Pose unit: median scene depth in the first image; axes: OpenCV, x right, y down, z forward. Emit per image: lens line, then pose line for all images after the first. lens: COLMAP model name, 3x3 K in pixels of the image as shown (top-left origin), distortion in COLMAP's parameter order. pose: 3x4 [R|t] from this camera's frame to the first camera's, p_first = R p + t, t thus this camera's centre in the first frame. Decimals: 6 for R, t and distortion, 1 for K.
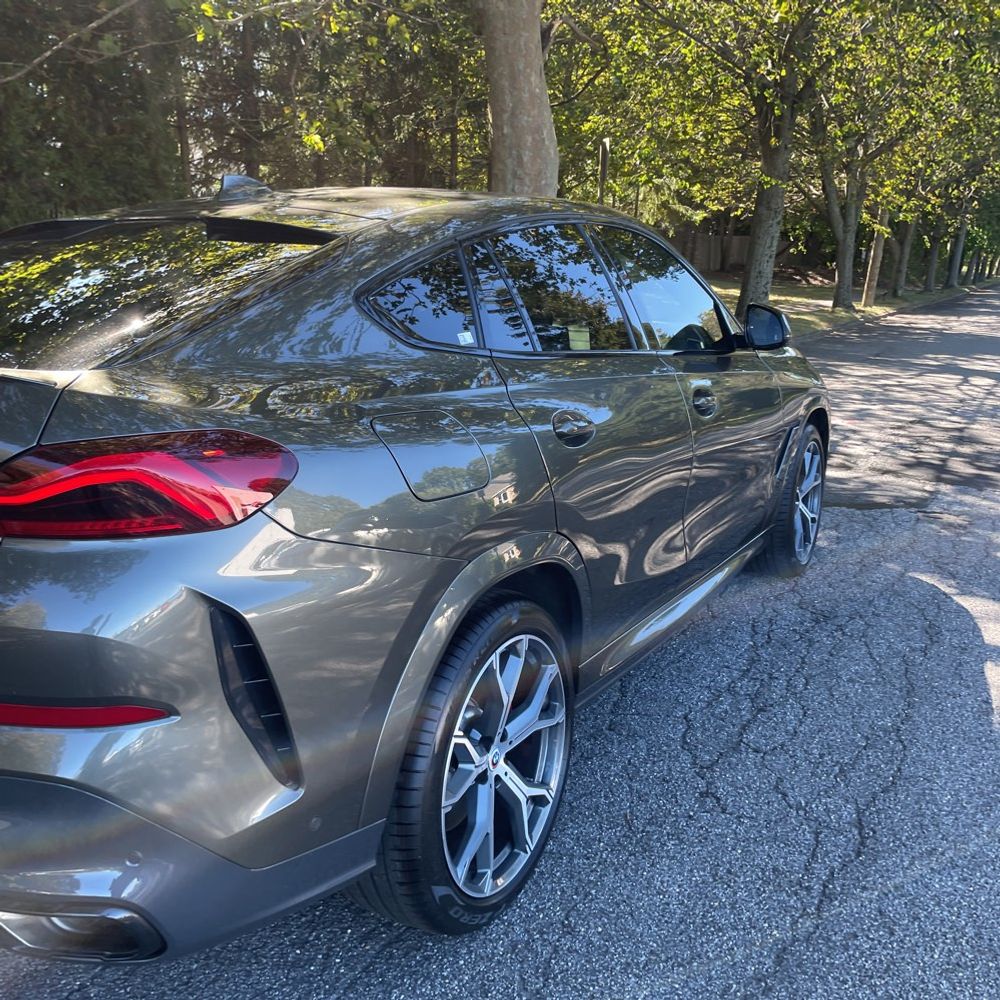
lens RADIAL K [[1010.0, 0, 477.3], [0, 1010.0, 494.0], [0, 0, 1]] dist [0.098887, -0.119685]
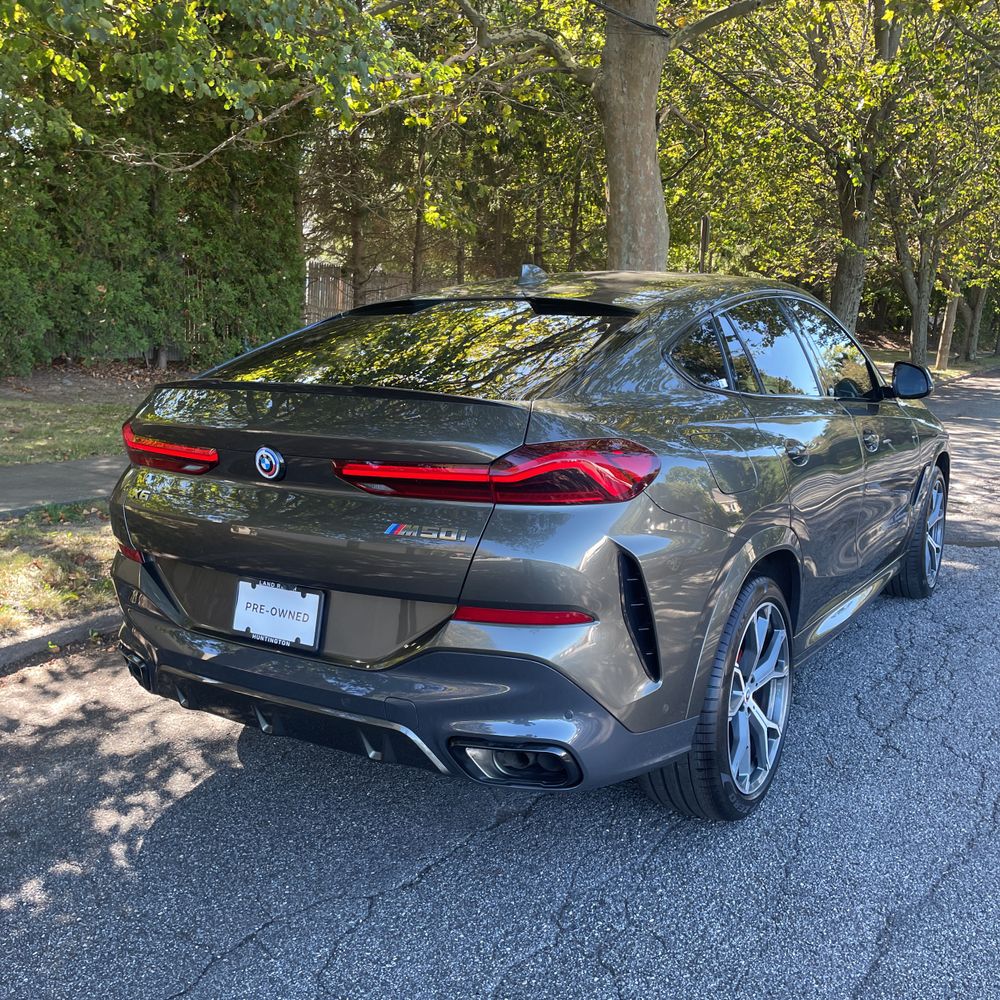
lens RADIAL K [[1012.0, 0, 500.0], [0, 1012.0, 500.0], [0, 0, 1]] dist [0.111078, -0.141723]
pose [[0.999385, 0.007076, -0.034336, -0.260068], [-0.008943, 0.998472, -0.054524, 0.078608], [0.033898, 0.054797, 0.997922, -0.366076]]
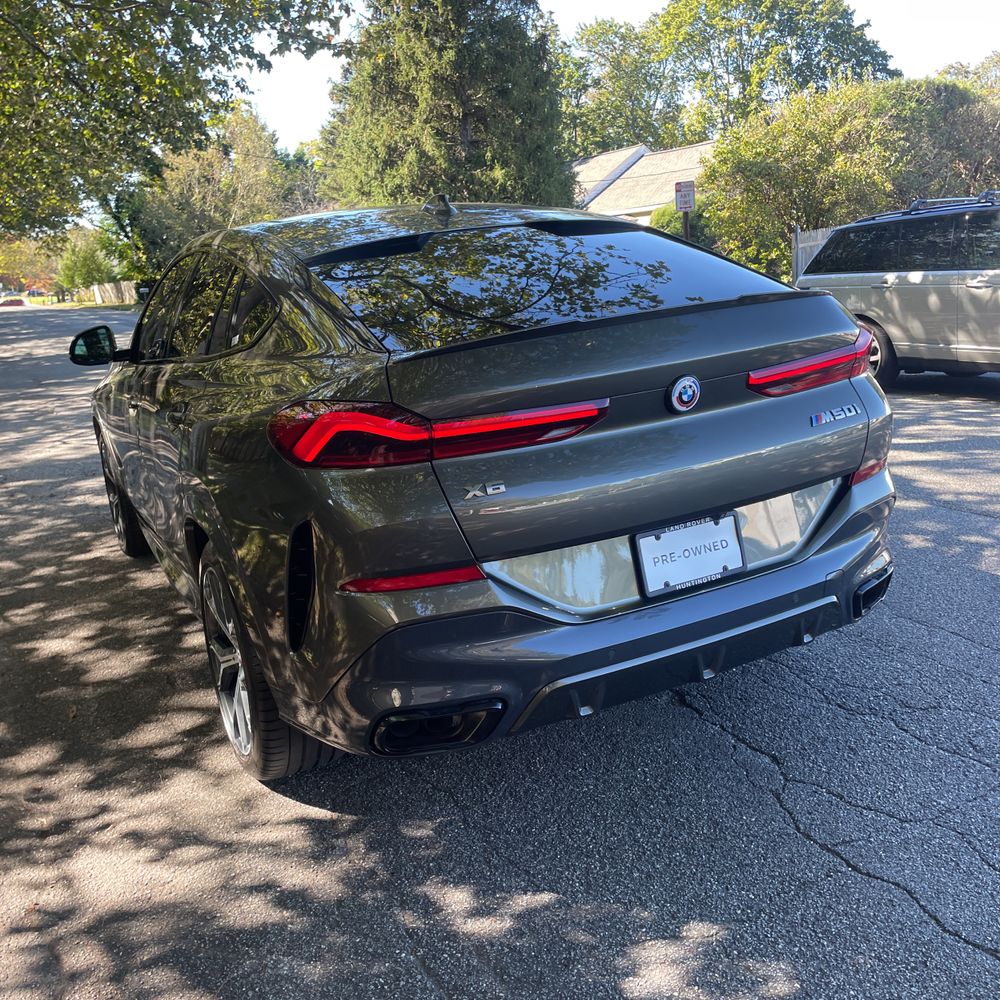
lens RADIAL K [[1023.7, 0, 504.7], [0, 1023.7, 488.0], [0, 0, 1]] dist [0.094730, -0.127971]
pose [[0.537935, -0.248302, 0.805588, -1.512120], [0.279231, 0.954172, 0.107641, -0.092347], [-0.795397, 0.167041, 0.582616, 0.287855]]
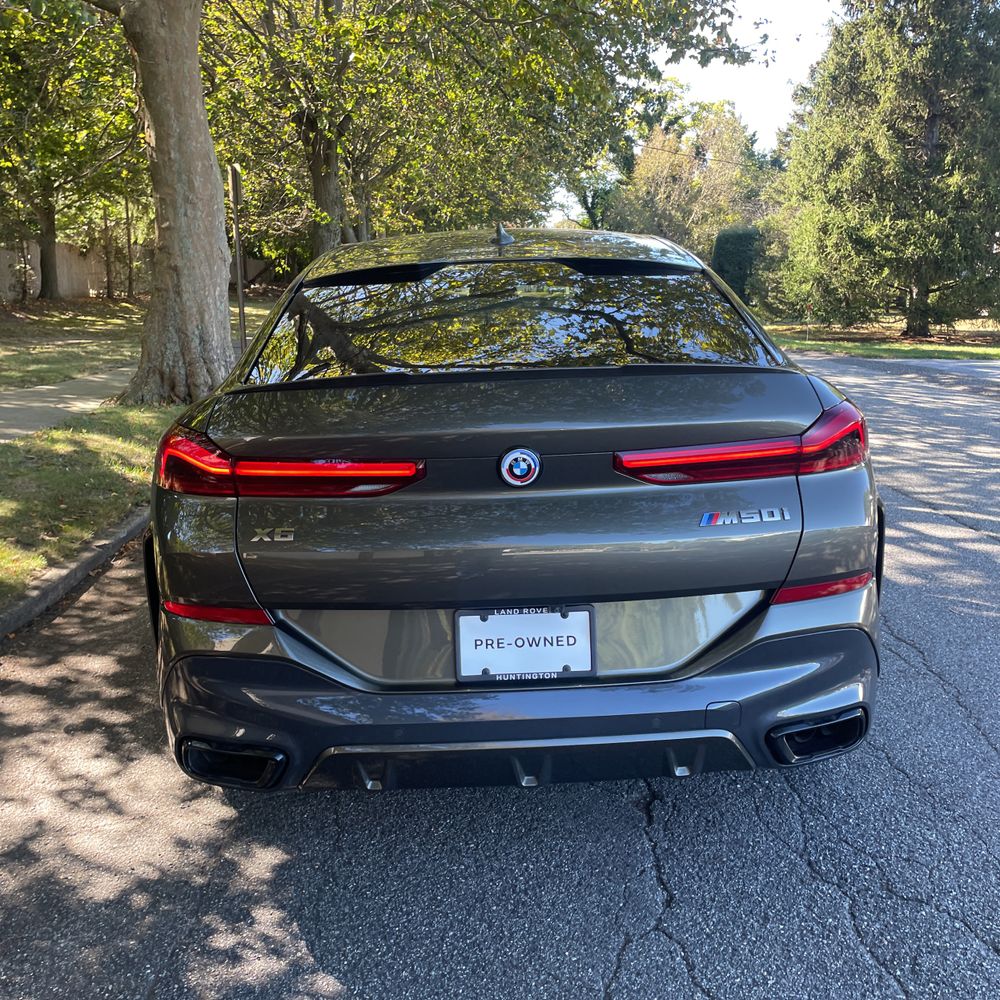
lens RADIAL K [[1023.7, 0, 504.7], [0, 1023.7, 488.0], [0, 0, 1]] dist [0.094730, -0.127971]
pose [[0.850153, -0.136783, 0.508459, -1.038243], [0.148962, 0.988698, 0.016906, -0.019178], [-0.505025, 0.061368, 0.860920, -0.058017]]
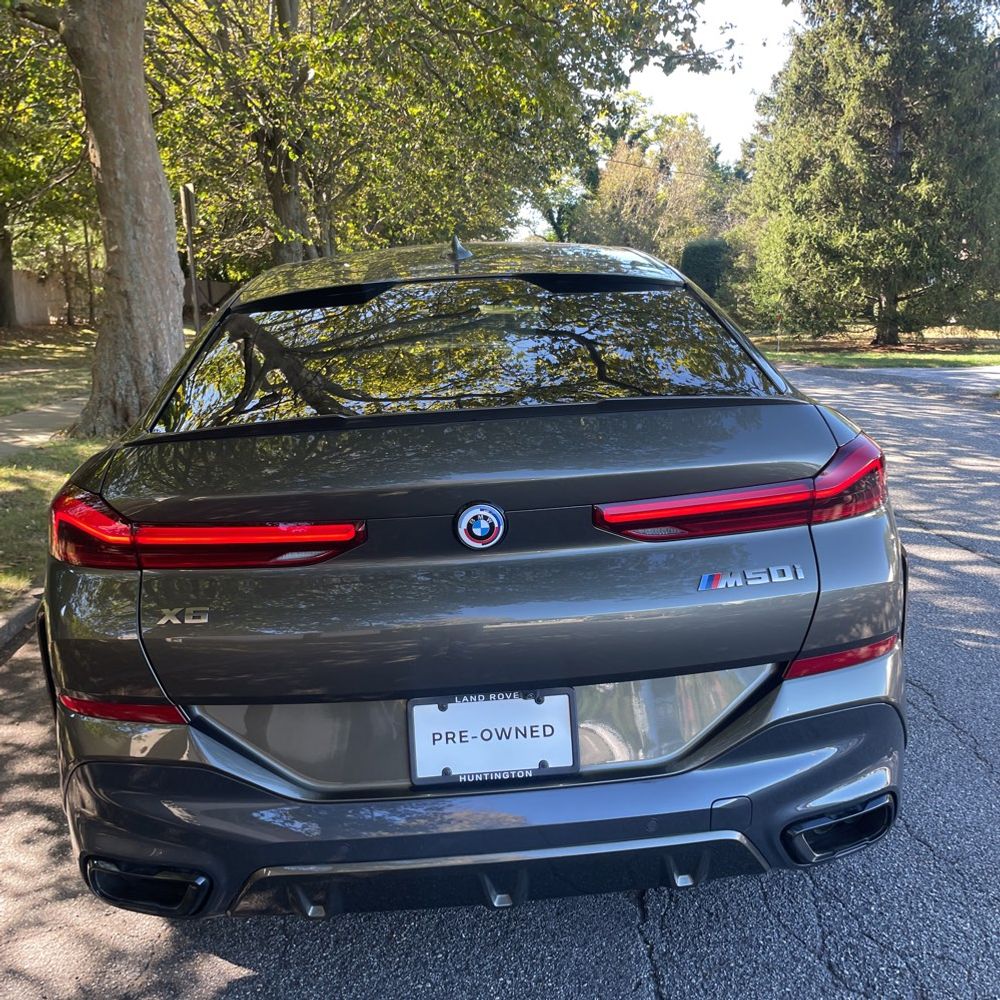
lens RADIAL K [[1023.3, 0, 500.0], [0, 1023.3, 500.0], [0, 0, 1]] dist [0.086465, -0.111802]
pose [[0.835501, -0.157052, 0.526567, -0.941755], [0.174999, 0.984440, 0.015947, -0.049455], [-0.520878, 0.078825, 0.849984, 0.070018]]
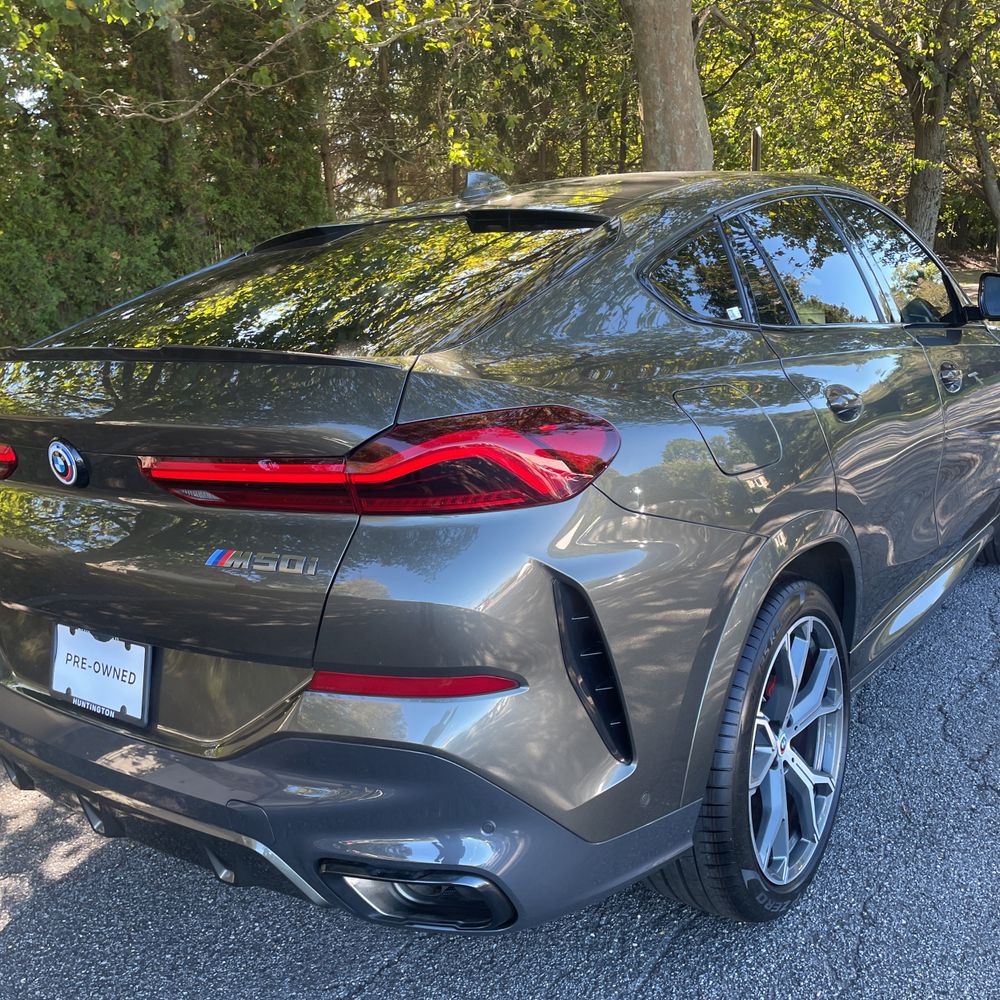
lens RADIAL K [[1010.0, 0, 477.3], [0, 1010.0, 494.0], [0, 0, 1]] dist [0.098887, -0.119685]
pose [[0.991629, -0.033959, -0.124573, -0.139504], [0.032642, 0.999388, -0.012605, 0.024063], [0.124925, 0.008433, 0.992130, -0.008059]]
